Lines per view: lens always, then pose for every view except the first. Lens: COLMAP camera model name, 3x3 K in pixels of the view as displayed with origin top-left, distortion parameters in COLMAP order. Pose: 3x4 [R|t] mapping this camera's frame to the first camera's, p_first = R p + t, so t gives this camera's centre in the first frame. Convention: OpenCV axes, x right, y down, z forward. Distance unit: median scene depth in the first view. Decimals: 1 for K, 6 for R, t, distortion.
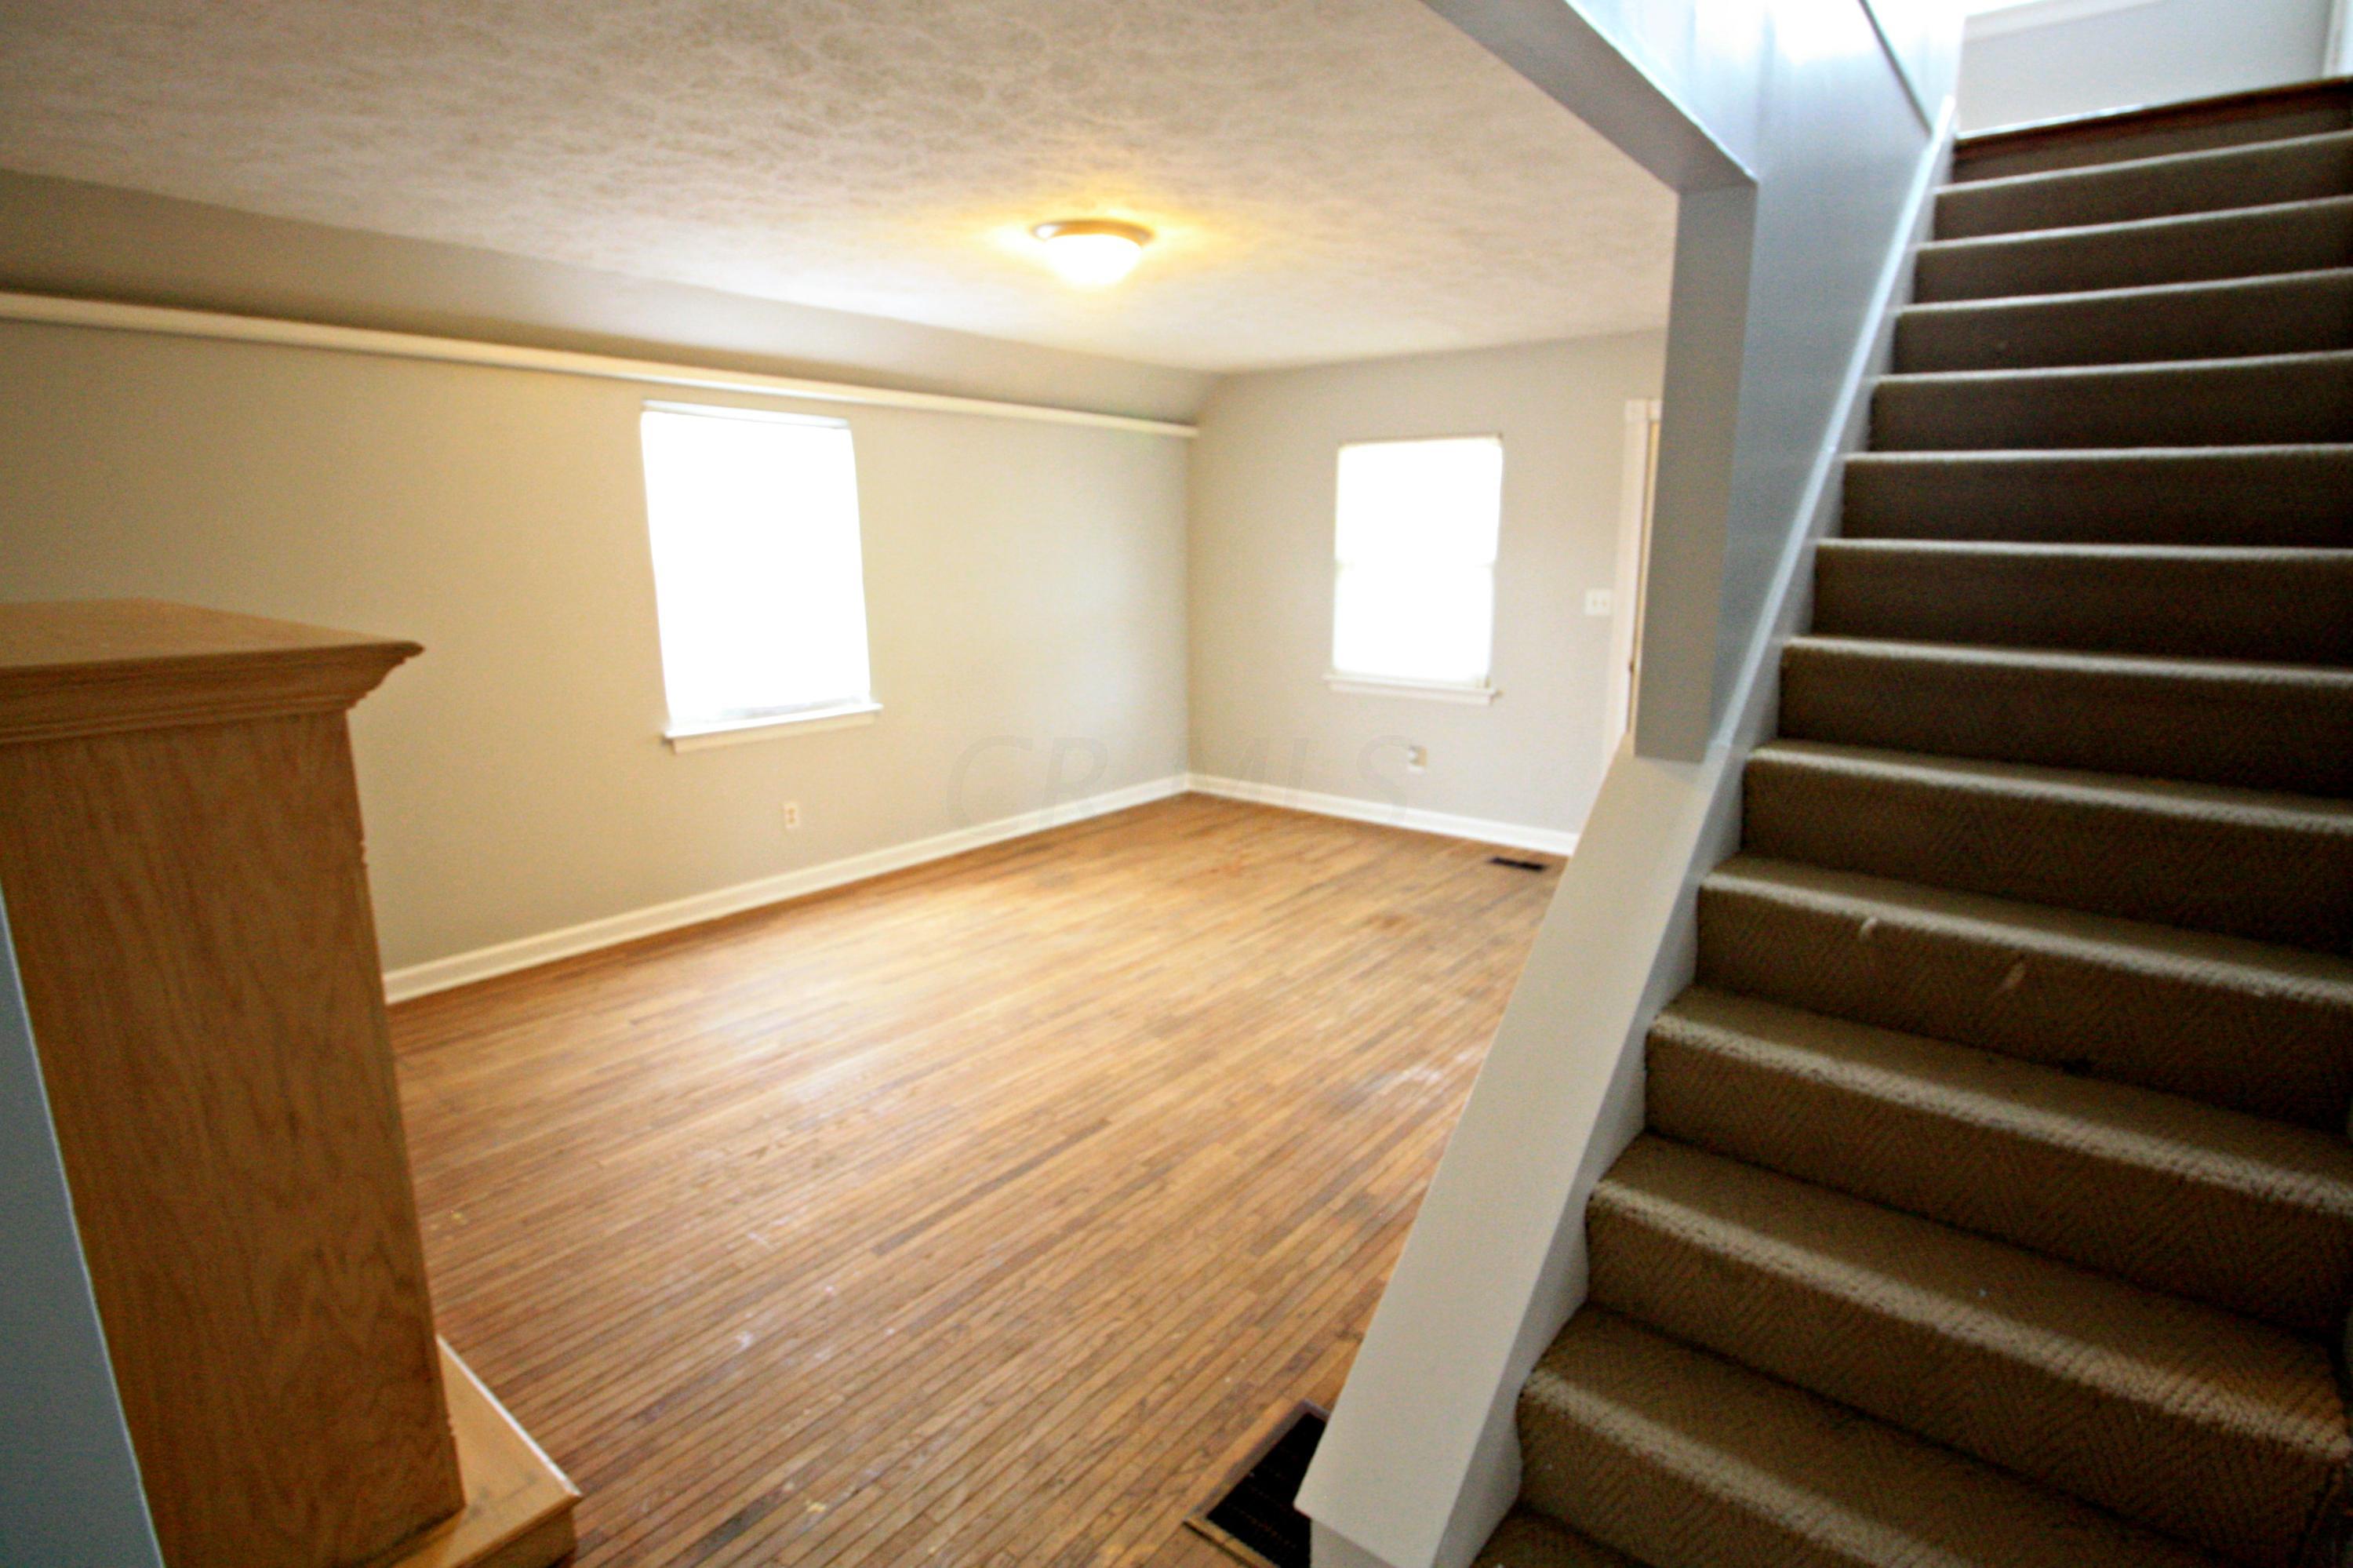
lens RADIAL K [[1150.2, 0, 1183.7], [0, 1150.2, 782.4], [0, 0, 1]] dist [-0.003495, -0.000118]
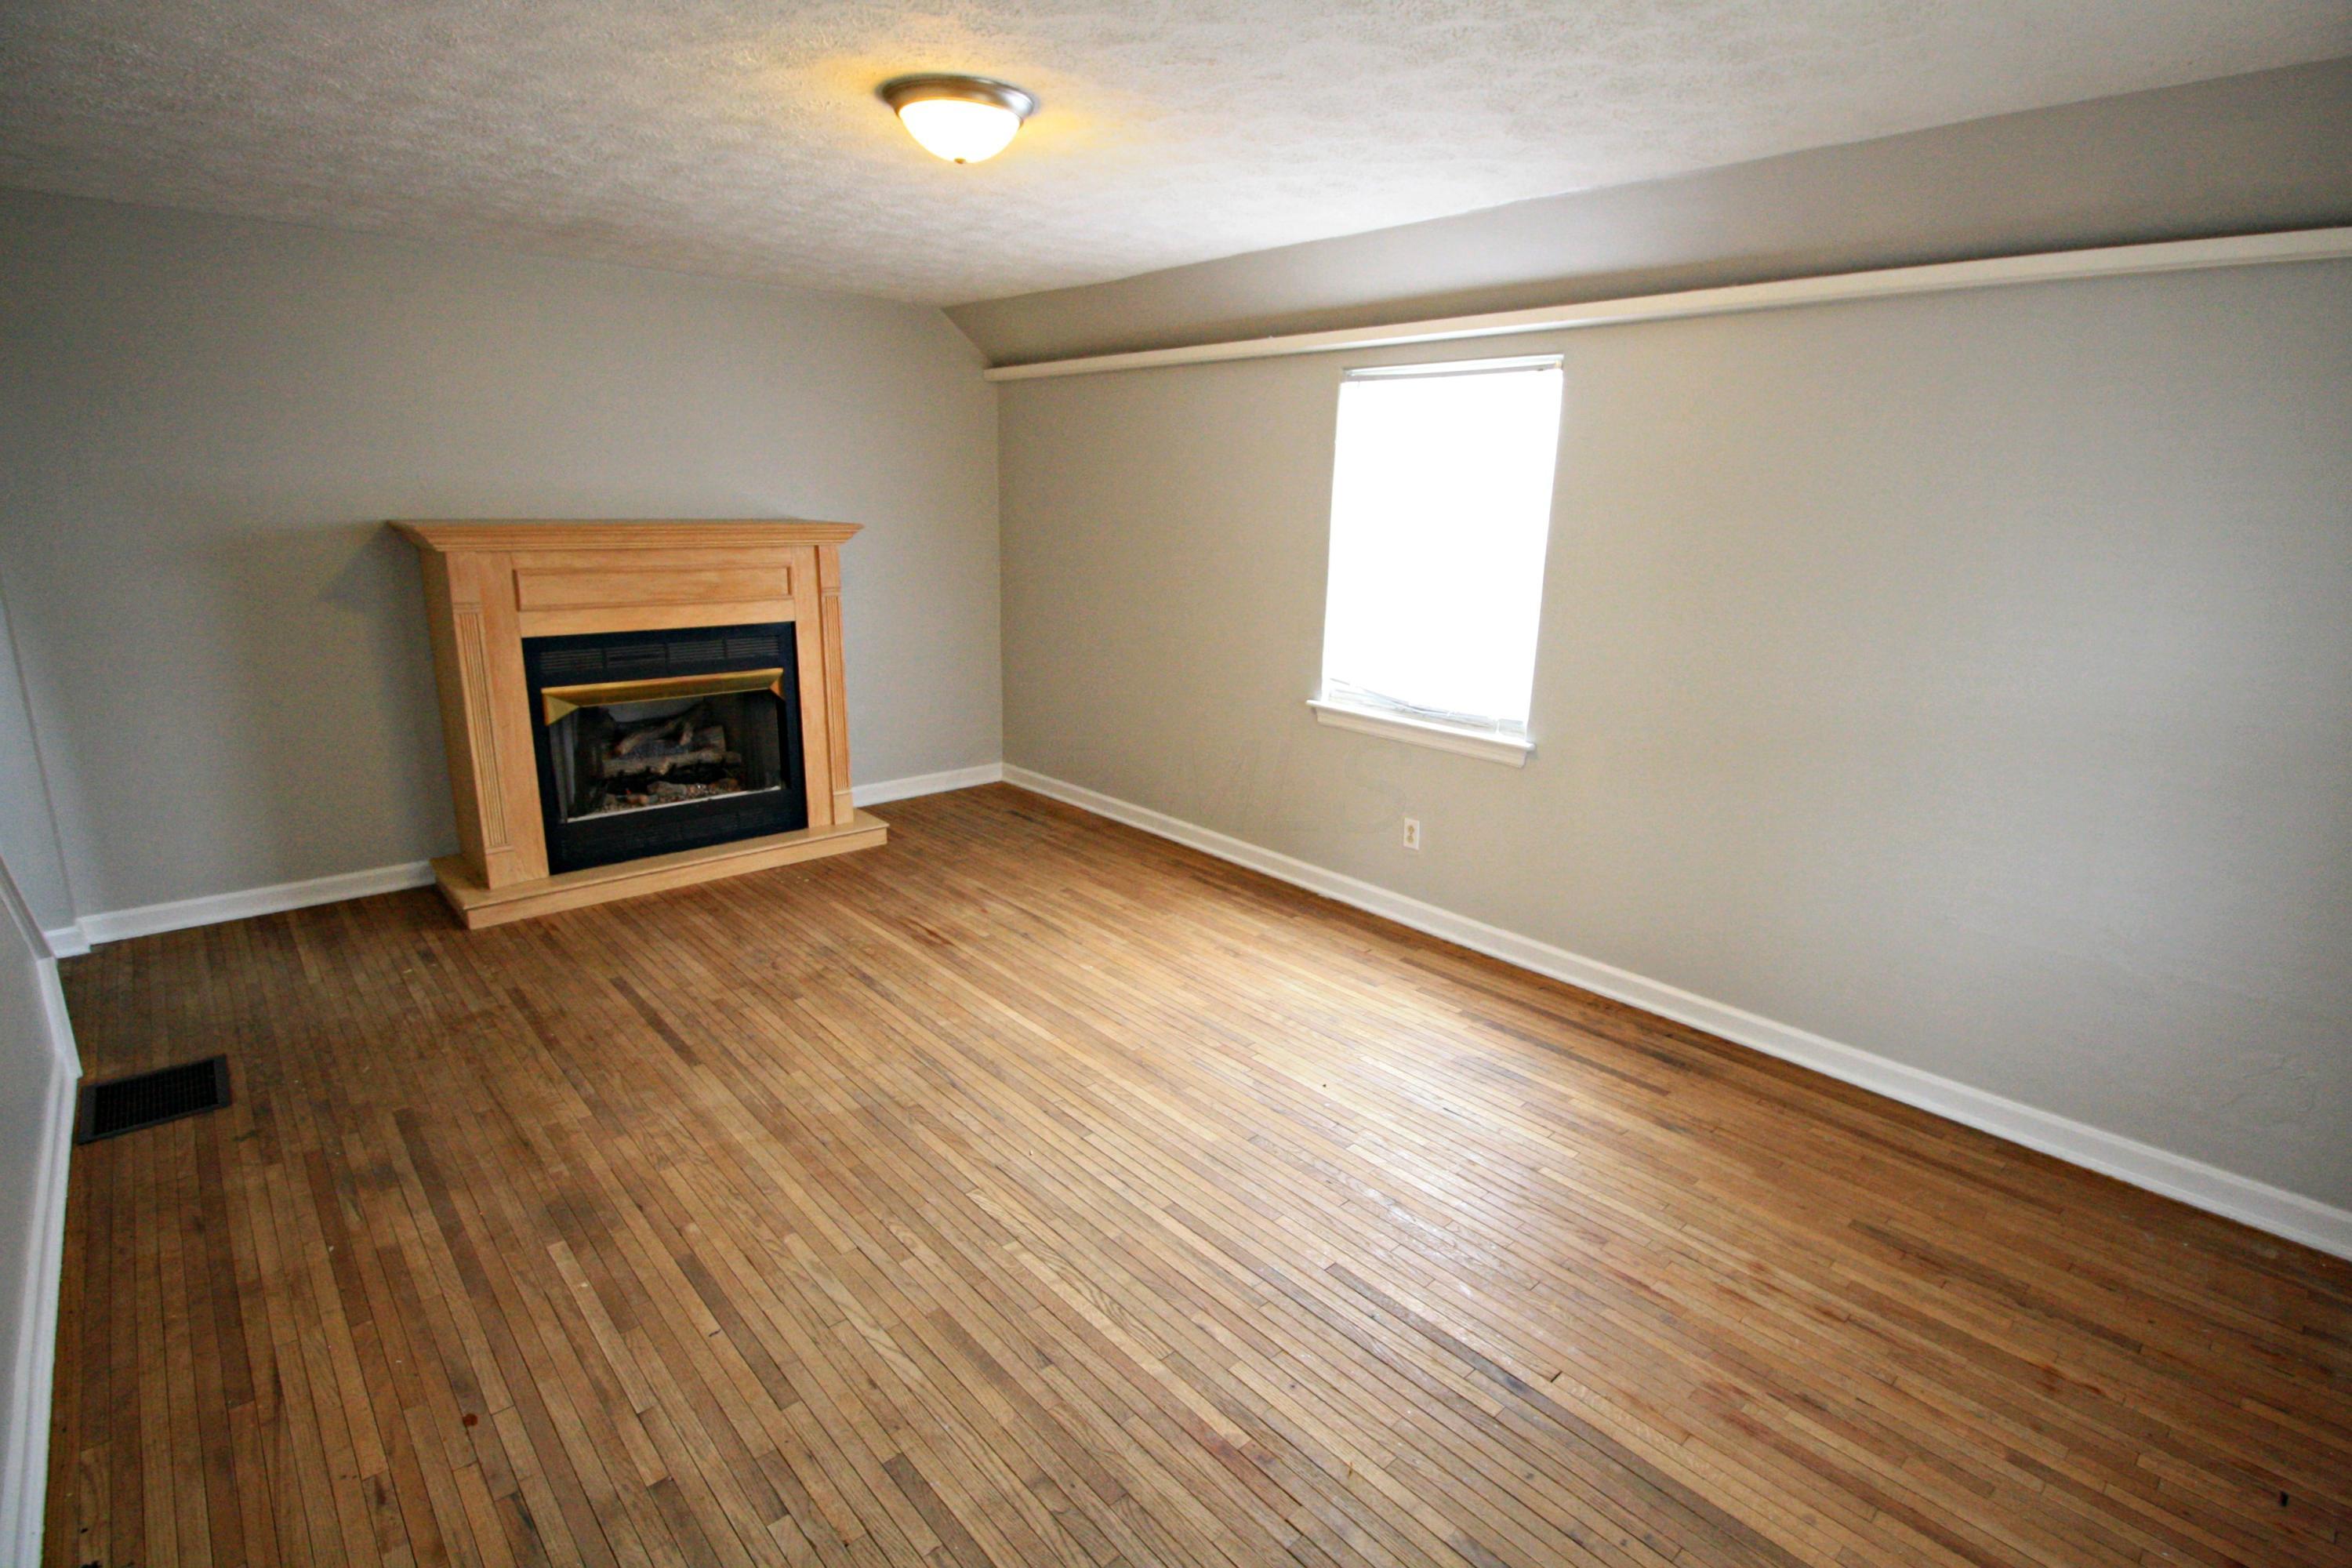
lens RADIAL K [[1097.1, 0, 1190.1], [0, 1097.1, 784.9], [0, 0, 1]] dist [-0.008802, -0.004673]
pose [[-0.135497, 0.253070, -0.957912, 0.486742], [-0.234170, 0.931257, 0.279151, -0.206562], [0.962707, 0.262139, -0.066921, 0.922810]]
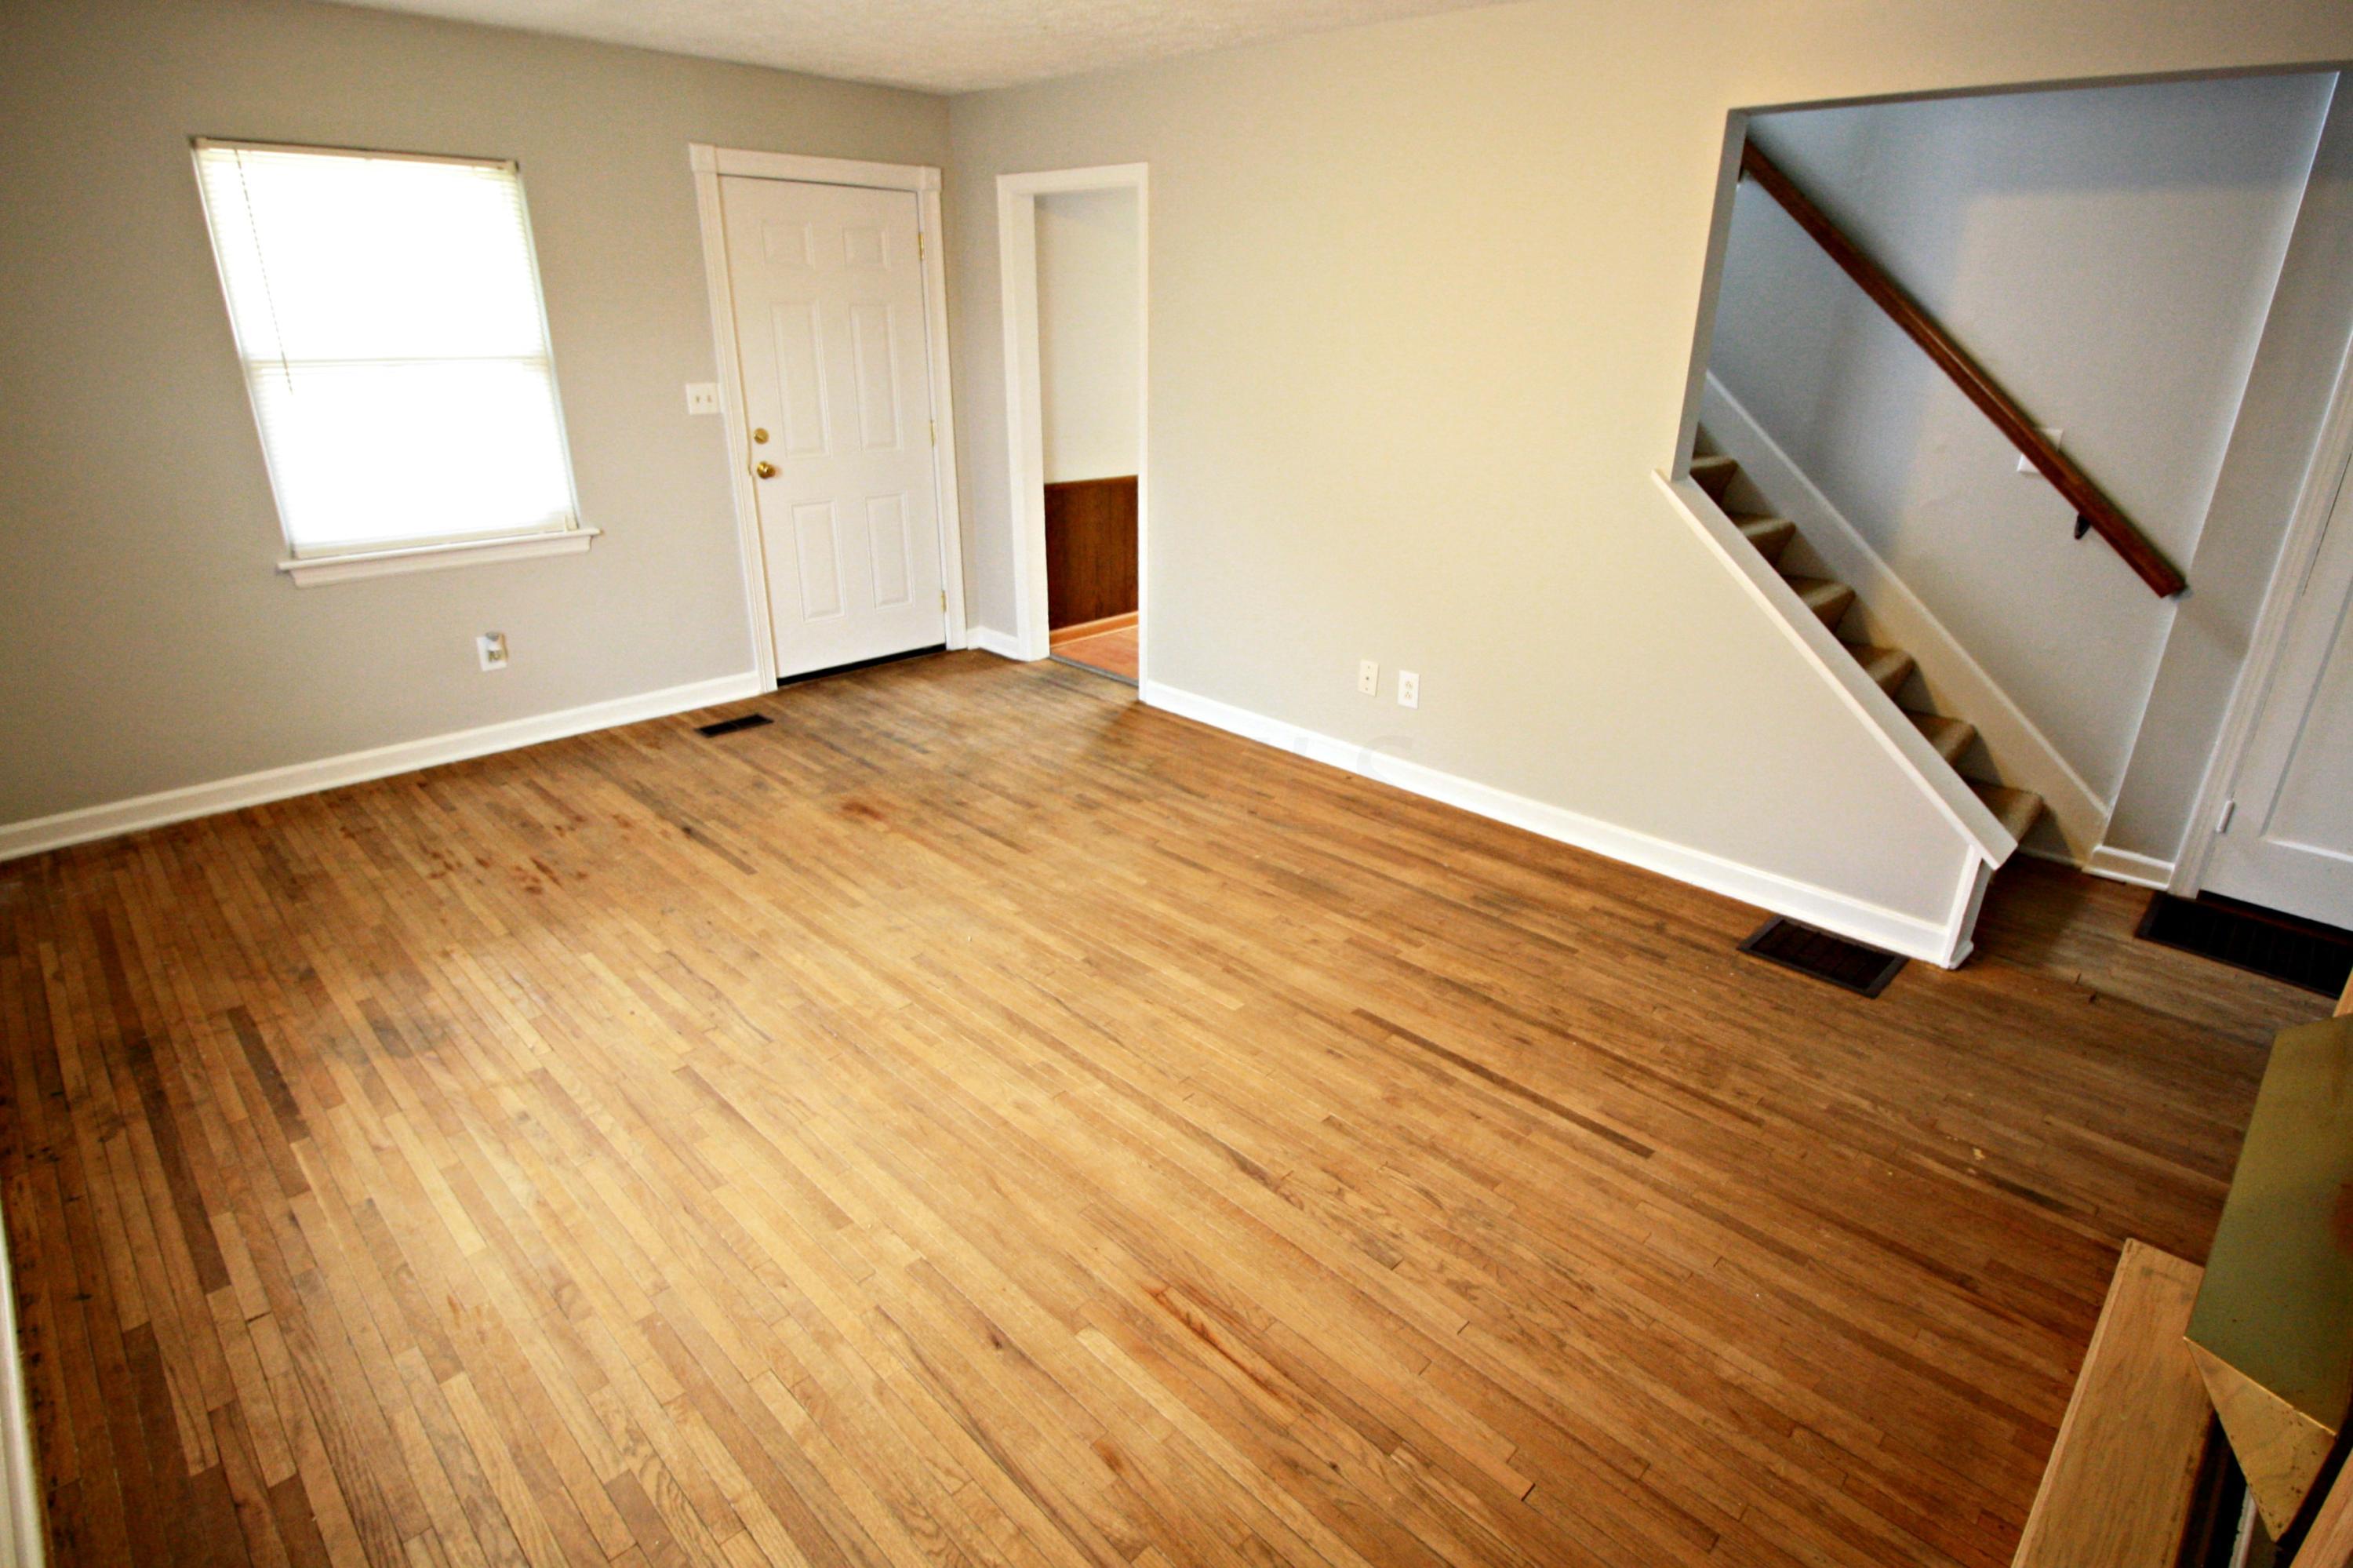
lens RADIAL K [[1216.4, 0, 1173.1], [0, 1216.4, 785.5], [0, 0, 1]] dist [-0.015338, -0.000742]
pose [[0.098985, -0.362017, 0.926901, -0.582460], [0.194527, 0.920544, 0.338761, -0.142381], [-0.975890, 0.146775, 0.161542, 0.621158]]
